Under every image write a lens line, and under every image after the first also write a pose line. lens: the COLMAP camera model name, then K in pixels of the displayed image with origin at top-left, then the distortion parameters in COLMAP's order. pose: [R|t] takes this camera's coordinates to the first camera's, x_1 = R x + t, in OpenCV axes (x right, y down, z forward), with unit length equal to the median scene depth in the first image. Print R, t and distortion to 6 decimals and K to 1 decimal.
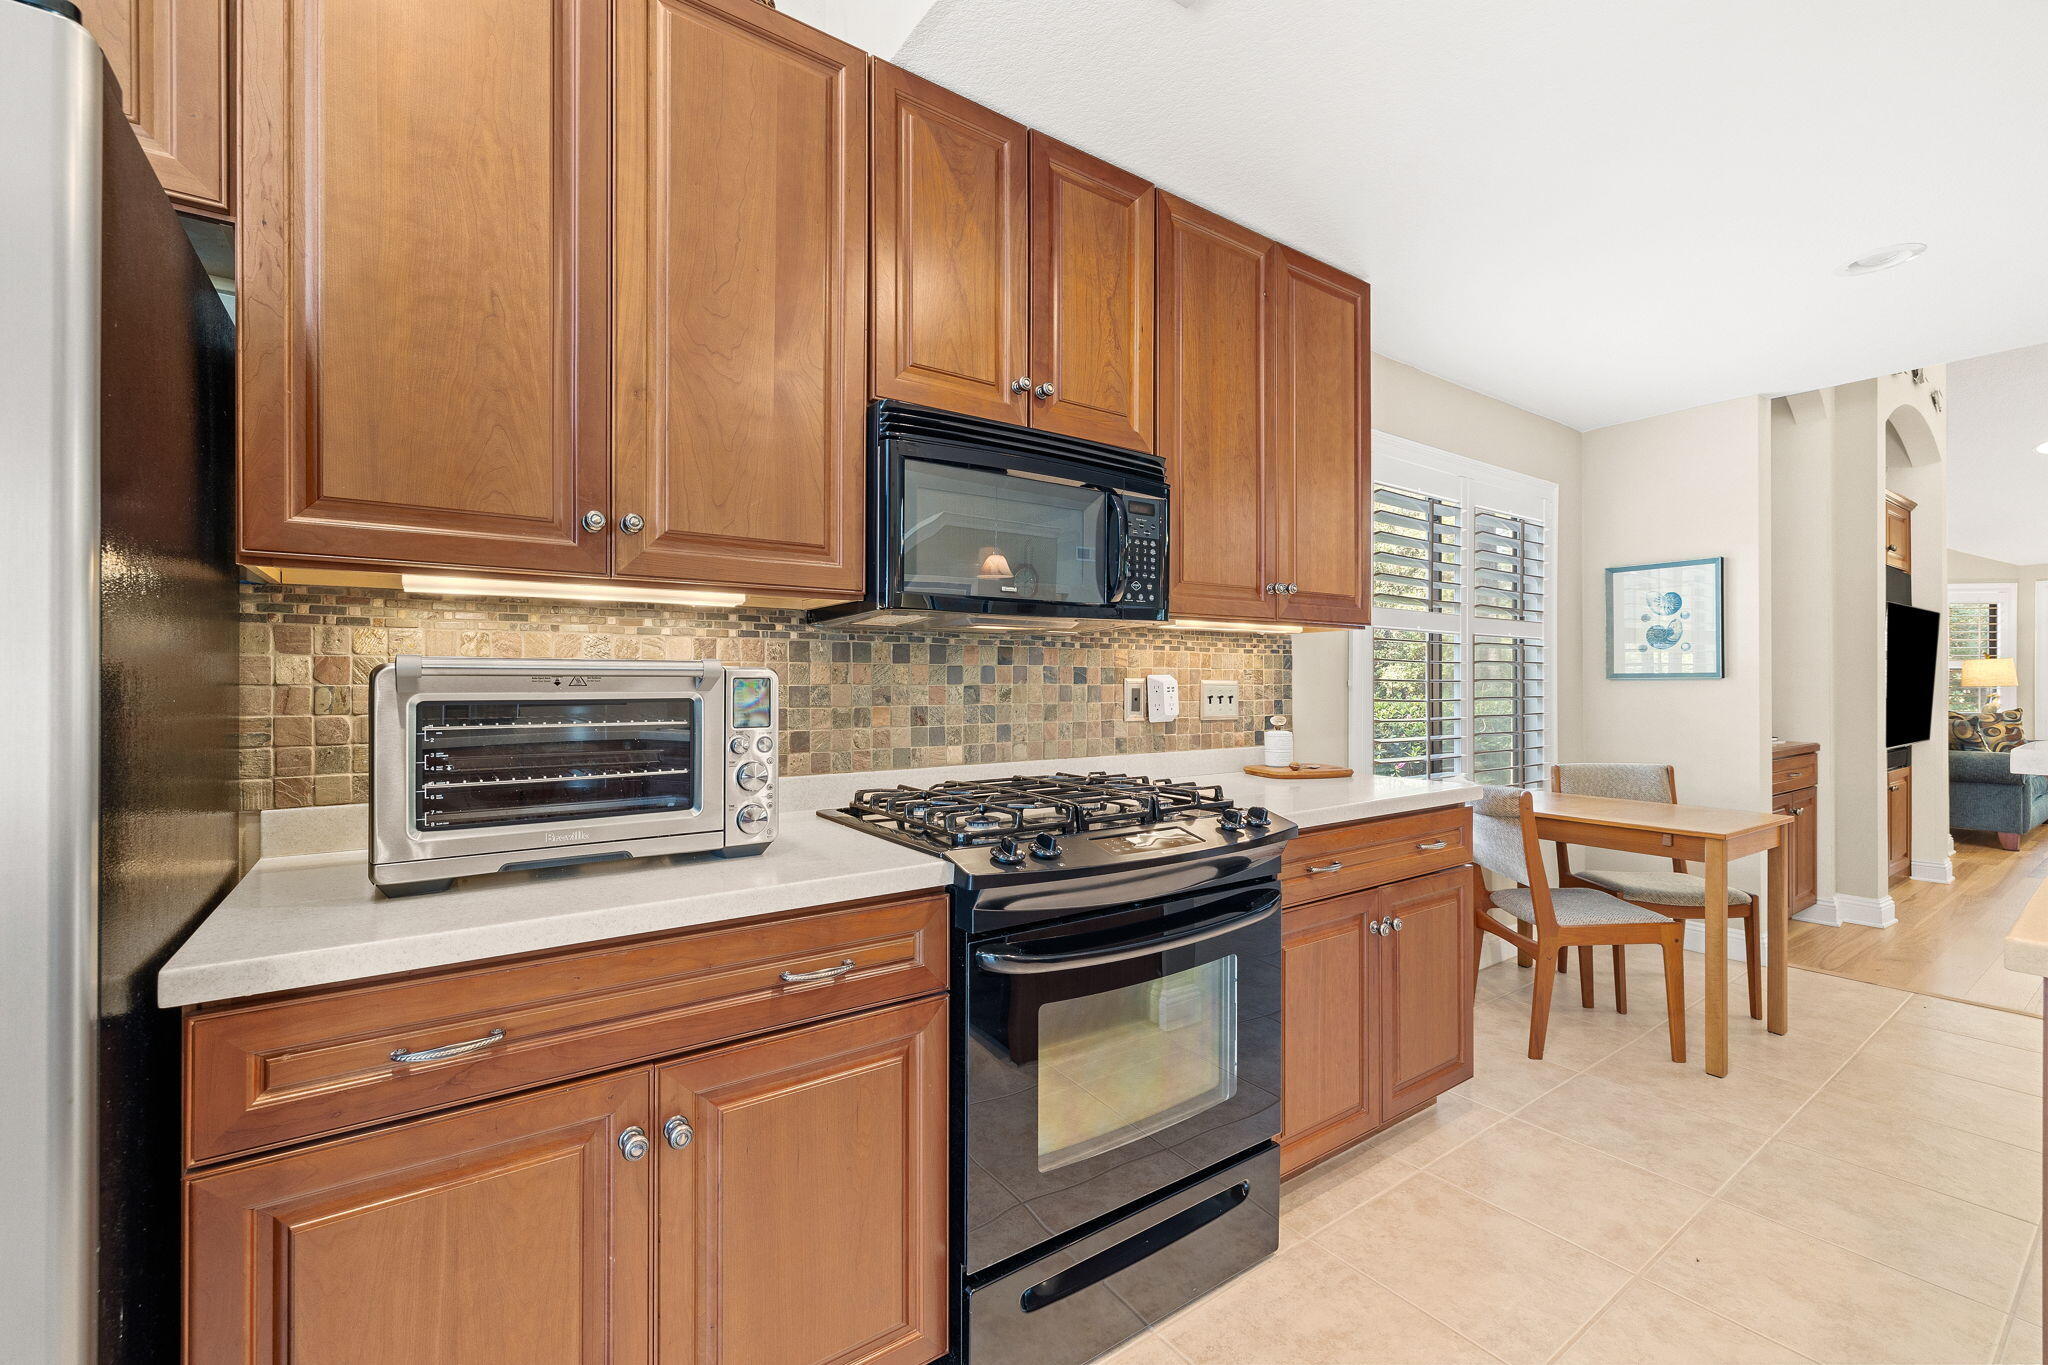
lens RADIAL K [[860.9, 0, 1036.5], [0, 860.9, 681.2], [0, 0, 1]] dist [0.000542, 0.000353]
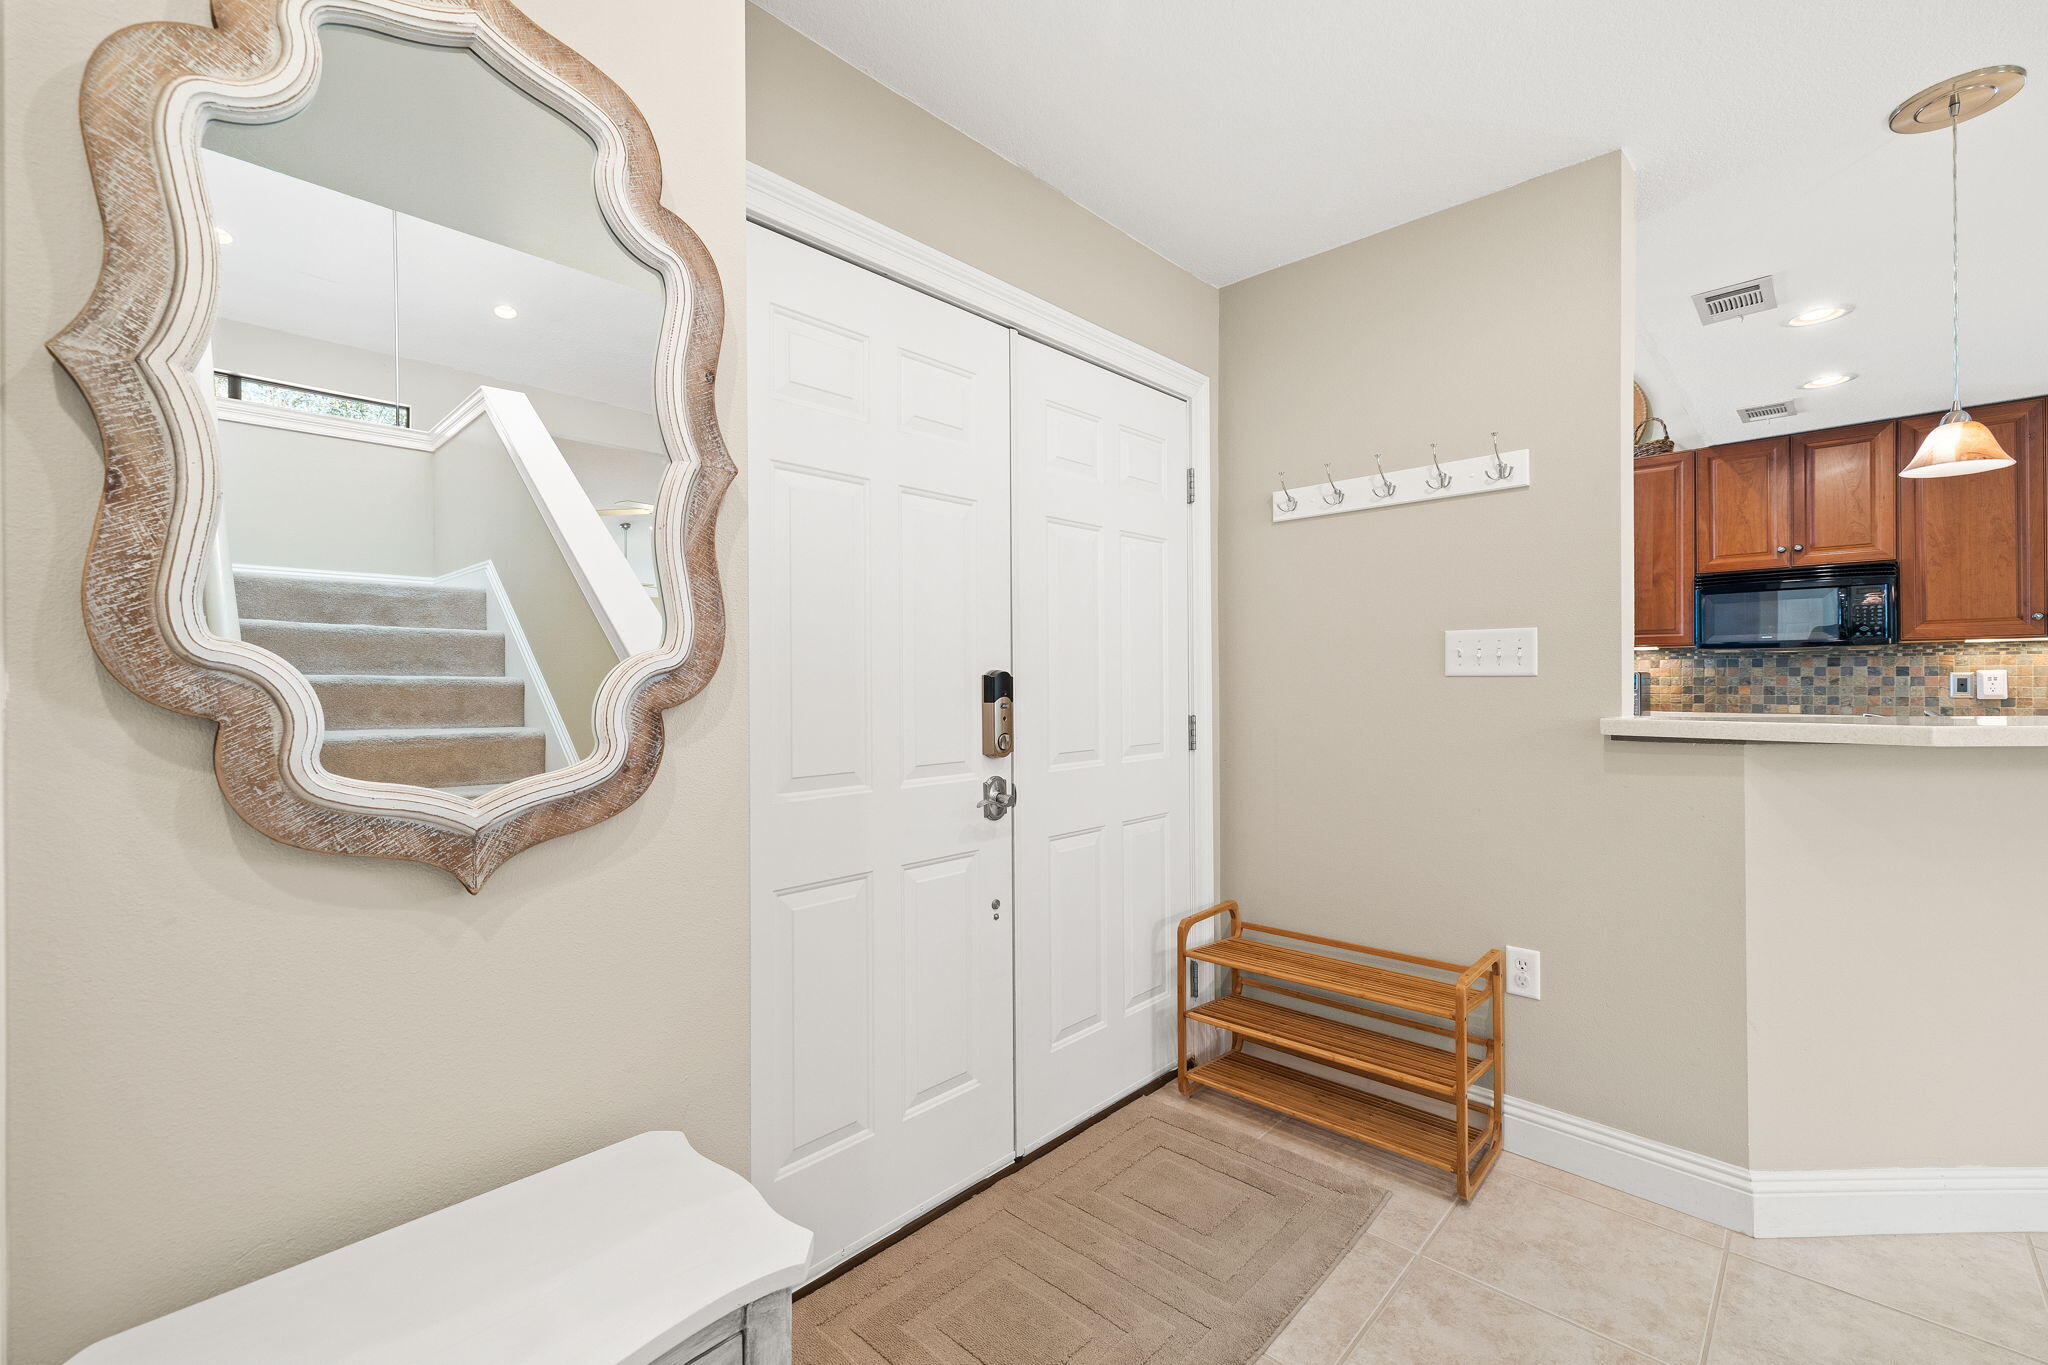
lens RADIAL K [[860.9, 0, 1022.3], [0, 860.9, 673.1], [0, 0, 1]] dist [0.000542, 0.000353]
pose [[0.194701, -0.005002, -0.980850, 1.675071], [0.008407, 0.999959, -0.003431, -0.013488], [0.980827, -0.007578, 0.194735, -1.334771]]
